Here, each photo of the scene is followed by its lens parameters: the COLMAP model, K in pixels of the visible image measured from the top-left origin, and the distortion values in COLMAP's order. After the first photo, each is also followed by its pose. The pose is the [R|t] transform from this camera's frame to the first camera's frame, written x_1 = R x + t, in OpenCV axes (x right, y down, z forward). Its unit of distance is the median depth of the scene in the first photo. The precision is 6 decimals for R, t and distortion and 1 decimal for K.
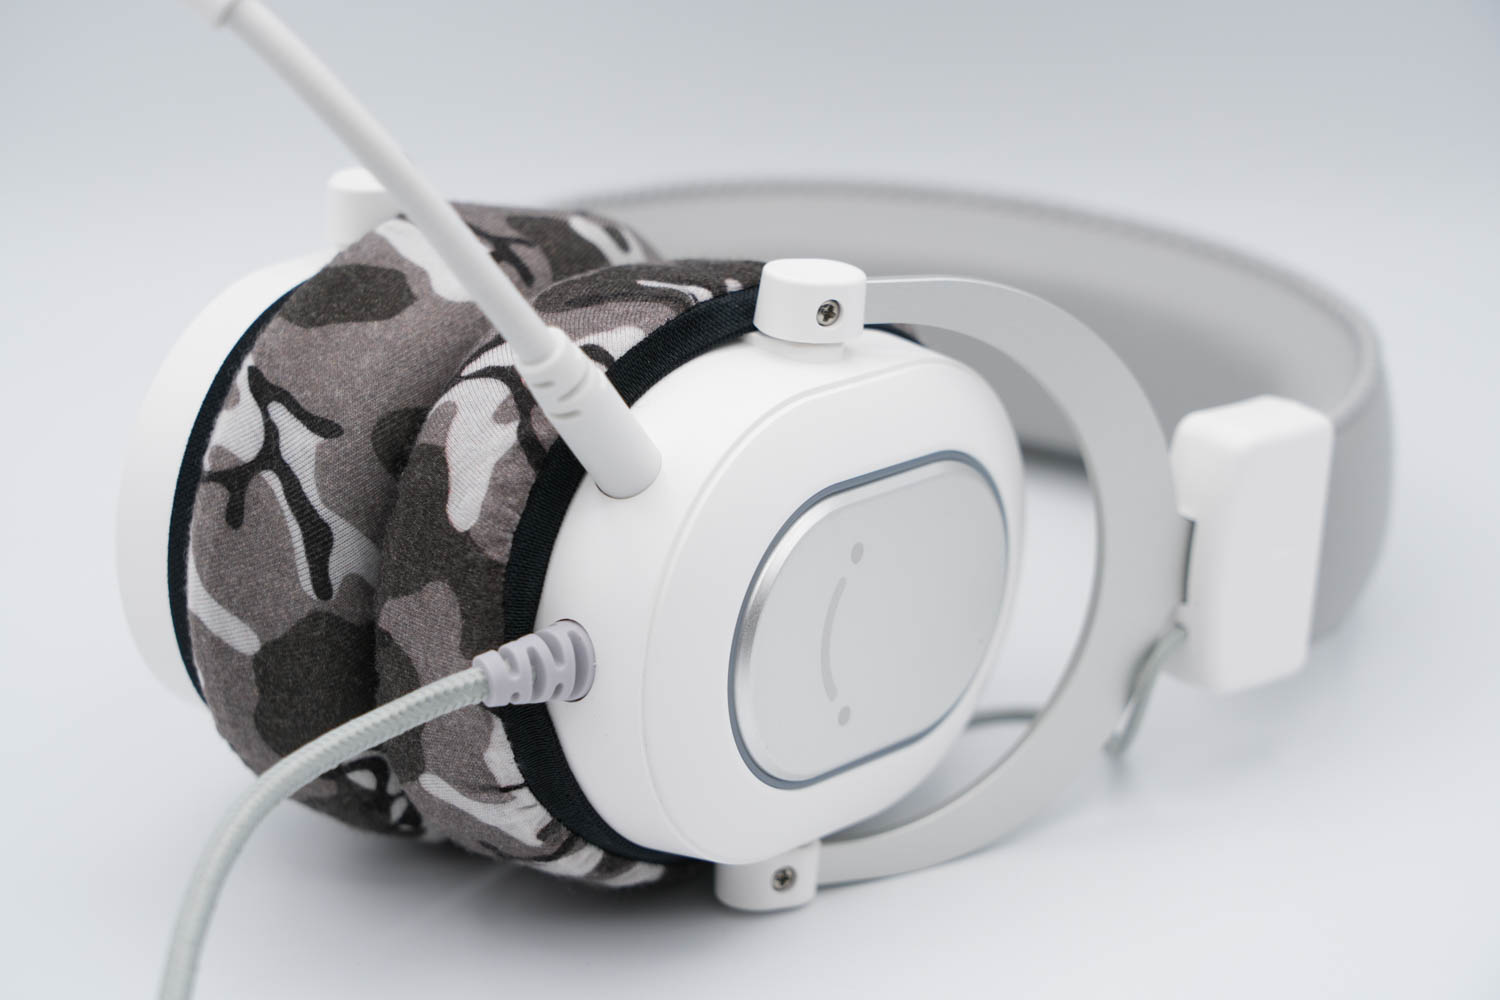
lens RADIAL K [[4450.3, 0, 744.1], [0, 4450.3, 496.2], [0, 0, 1]] dist [-0.660263, 0.000000]
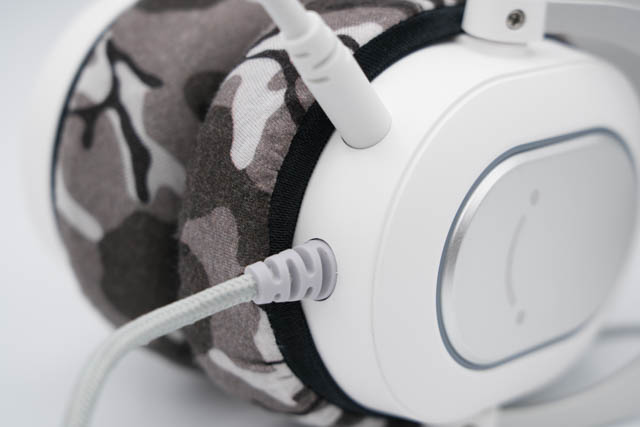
lens RADIAL K [[1898.8, 0, 318.6], [0, 1898.8, 213.3], [0, 0, 1]] dist [-0.660263, 0.000000]
pose [[0.997338, 0.033991, -0.064517, -0.003051], [-0.034067, 0.999420, -0.000084, 0.019908], [0.064477, 0.002281, 0.997917, 0.427033]]
